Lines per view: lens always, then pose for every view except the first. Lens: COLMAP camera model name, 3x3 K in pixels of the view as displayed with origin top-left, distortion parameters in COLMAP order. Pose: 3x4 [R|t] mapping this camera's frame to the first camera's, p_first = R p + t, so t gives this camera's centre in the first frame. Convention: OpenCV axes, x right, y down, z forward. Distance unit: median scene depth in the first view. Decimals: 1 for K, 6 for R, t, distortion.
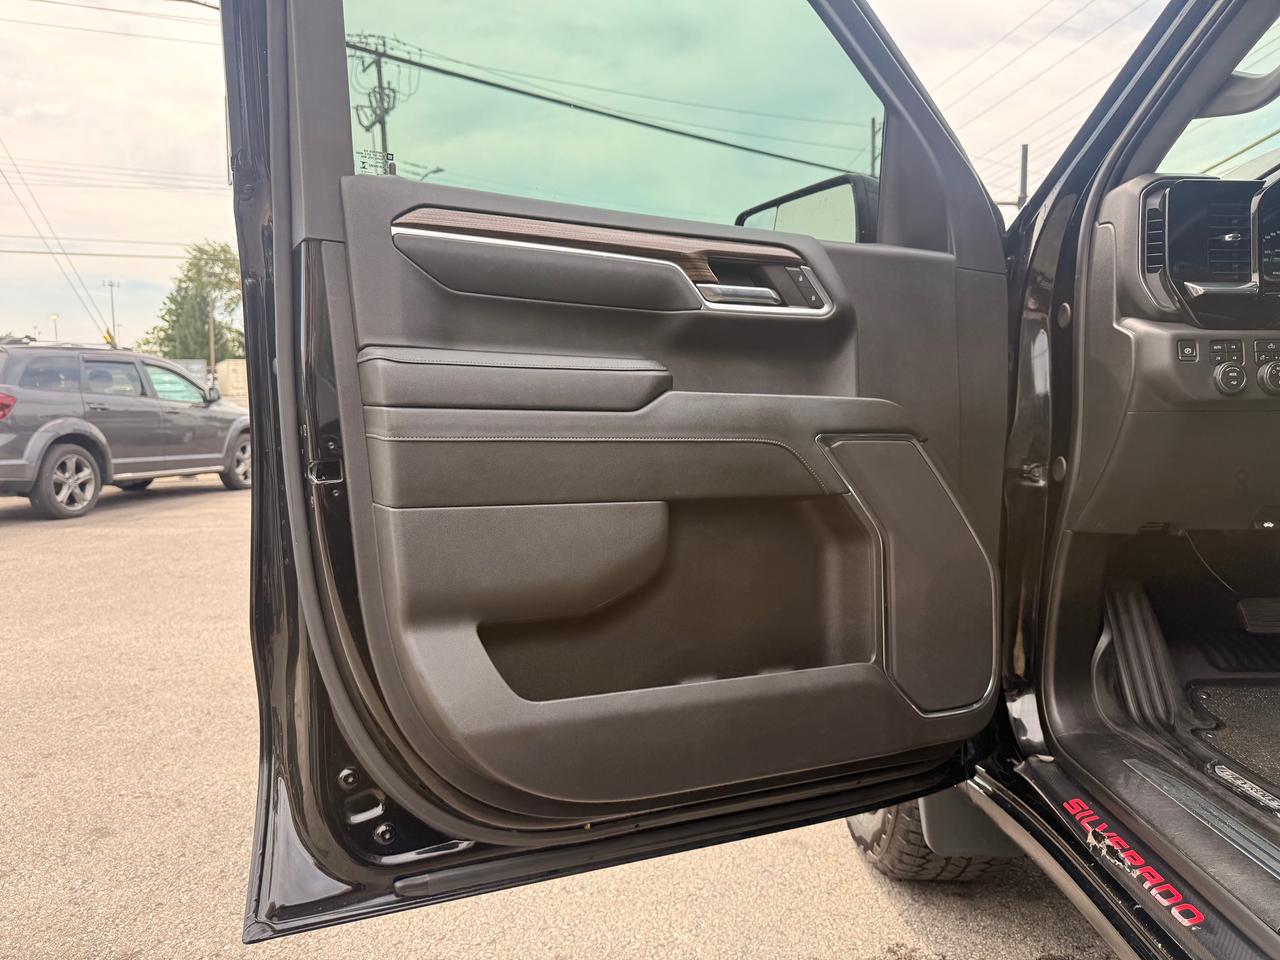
lens RADIAL K [[903.2, 0, 629.8], [0, 903.2, 484.2], [0, 0, 1]] dist [0.054792, -0.071665]
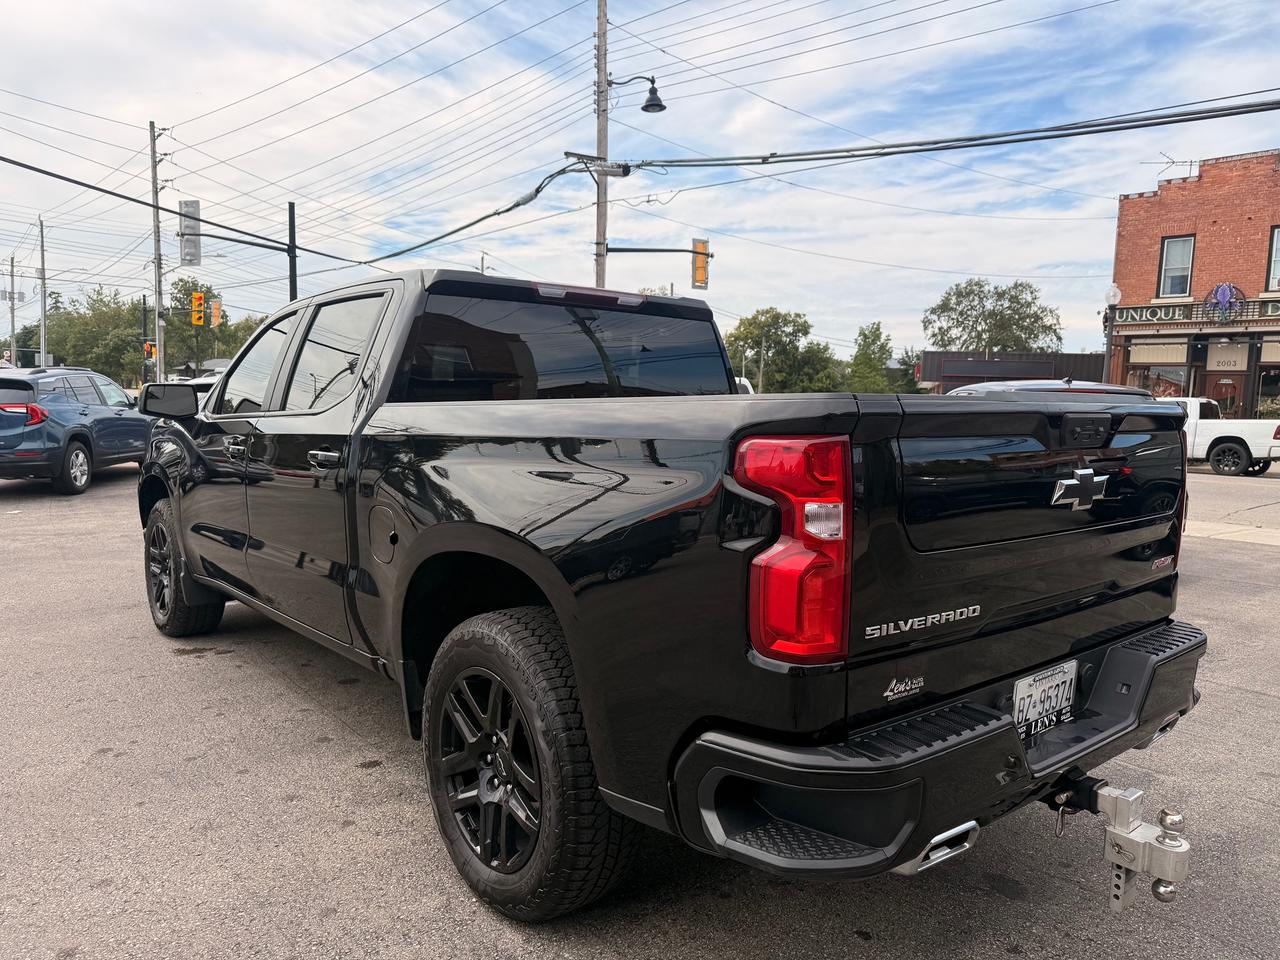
lens RADIAL K [[903.4, 0, 632.9], [0, 903.4, 475.3], [0, 0, 1]] dist [0.058510, -0.081524]
pose [[0.743965, -0.036453, 0.667223, -0.053267], [0.045419, 0.998960, 0.003933, 0.002564], [-0.666673, 0.027379, 0.744848, -0.210234]]
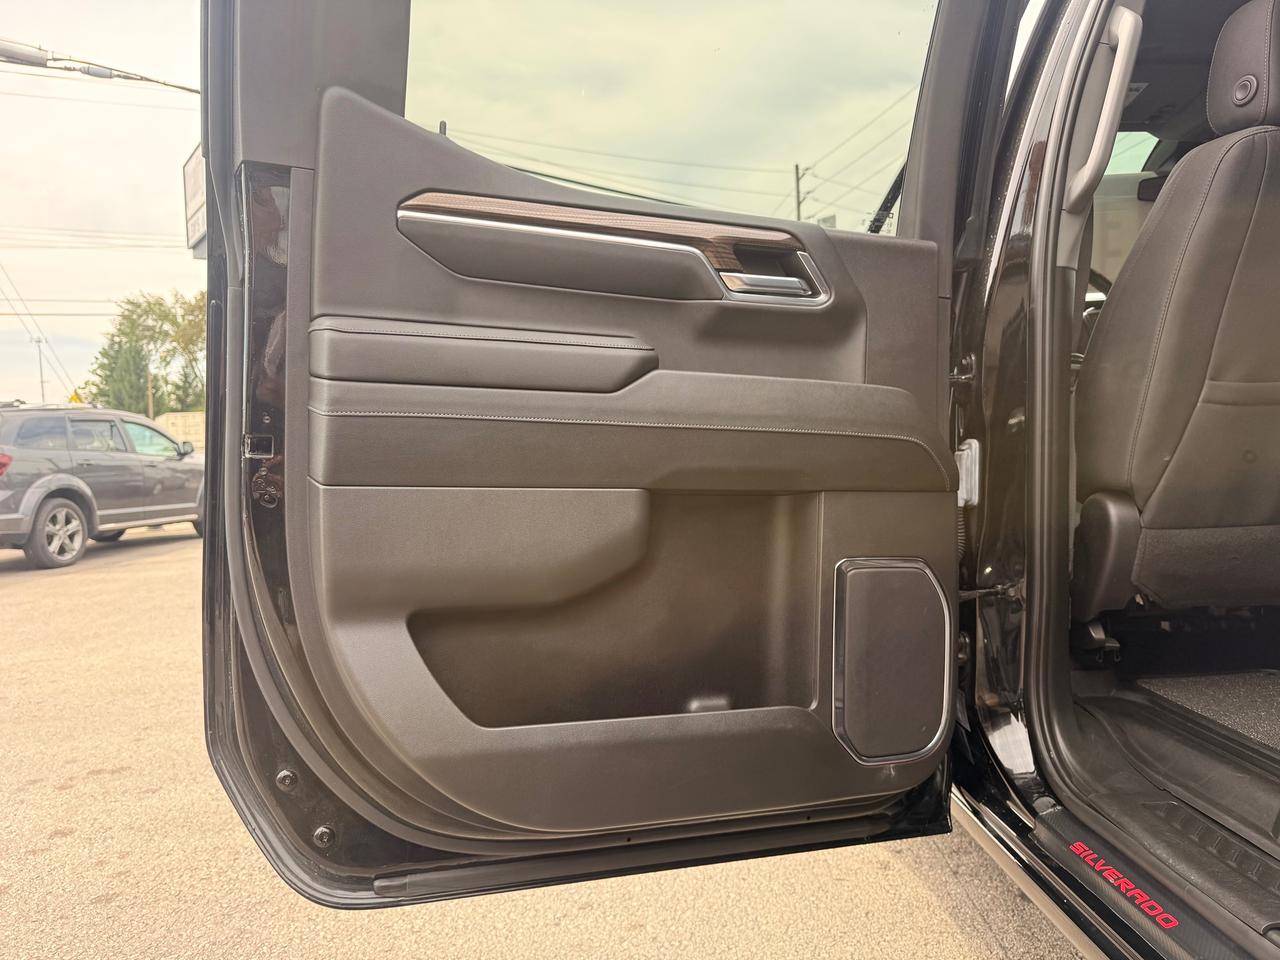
lens RADIAL K [[907.1, 0, 642.1], [0, 907.1, 479.4], [0, 0, 1]] dist [-0.002478, -0.002939]
pose [[0.996637, -0.038316, 0.072437, -0.003018], [0.041658, 0.998109, -0.045203, 0.005450], [-0.070568, 0.048069, 0.996348, -0.057067]]
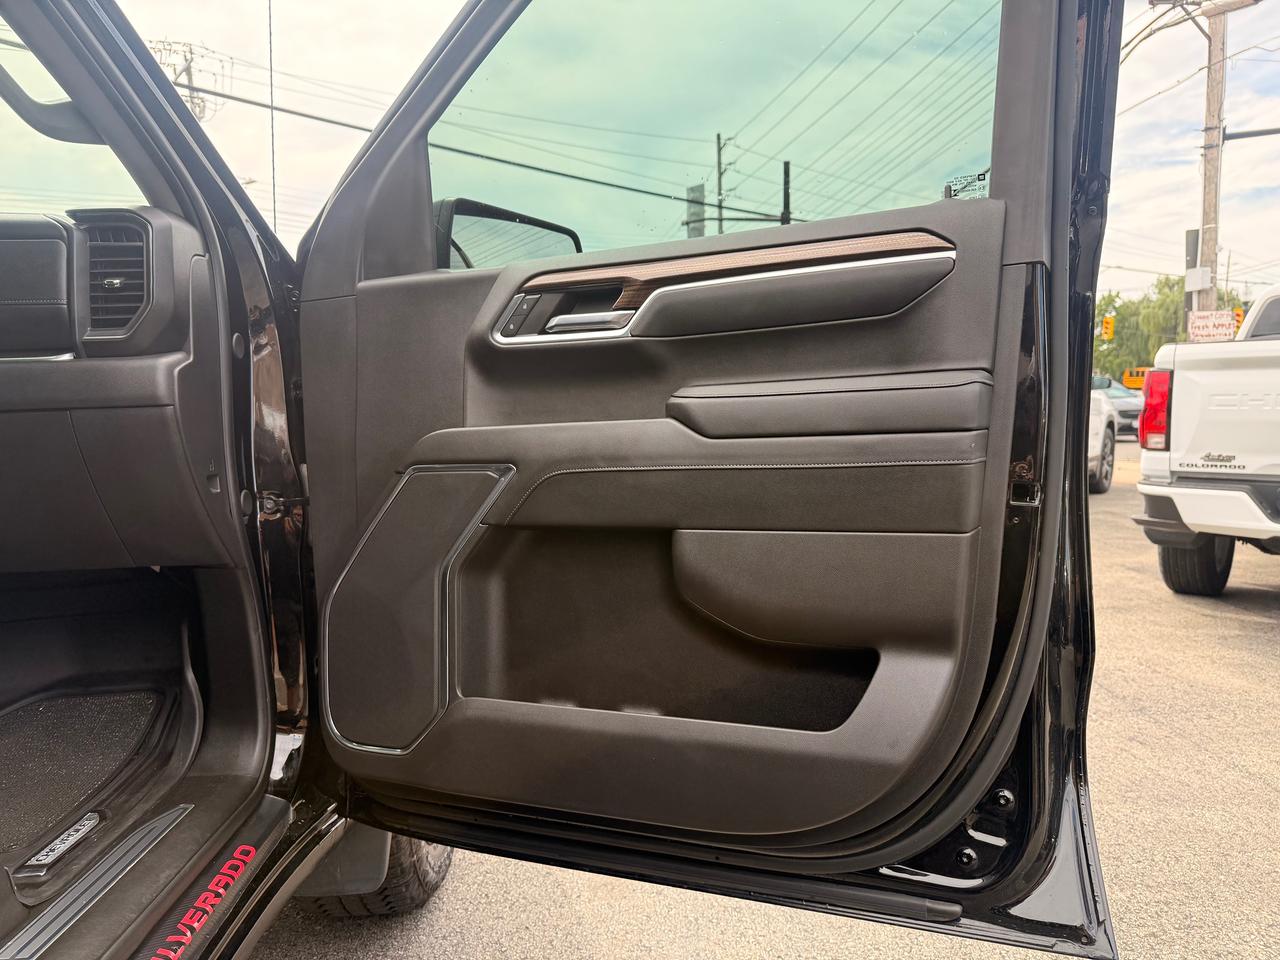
lens RADIAL K [[912.0, 0, 631.3], [0, 912.0, 481.6], [0, 0, 1]] dist [0.008264, 0.001337]
pose [[0.994815, -0.022659, 0.099148, 0.161306], [0.024285, 0.999589, -0.015226, -0.001822], [-0.098763, 0.017555, 0.994956, -0.007837]]
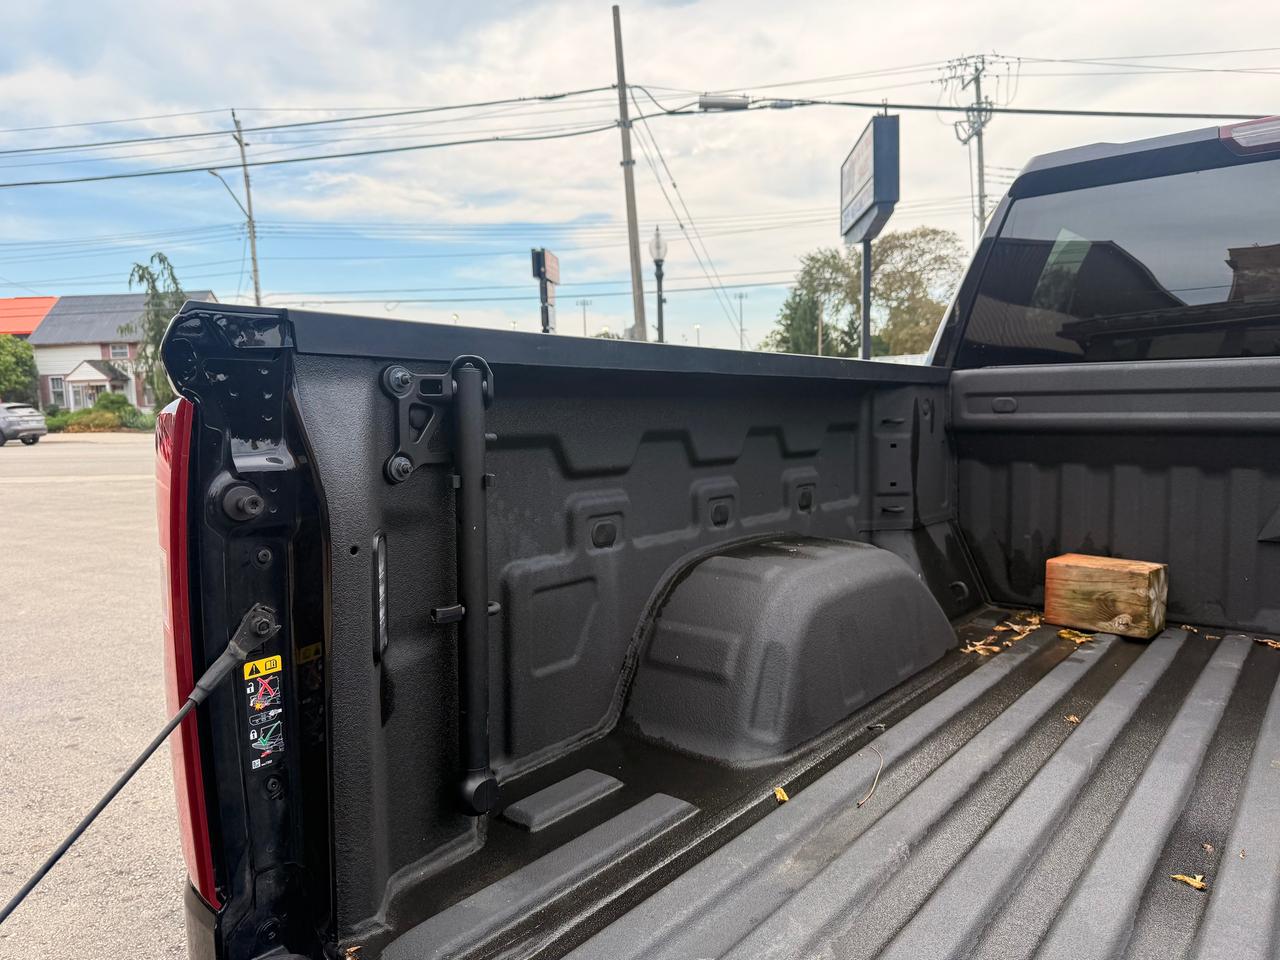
lens RADIAL K [[906.5, 0, 634.1], [0, 906.5, 479.2], [0, 0, 1]] dist [0.051182, -0.118689]
pose [[0.810585, 0.039666, -0.584276, 0.073164], [-0.036799, 0.999182, 0.016781, 0.002078], [0.584463, 0.007898, 0.811382, -0.174280]]
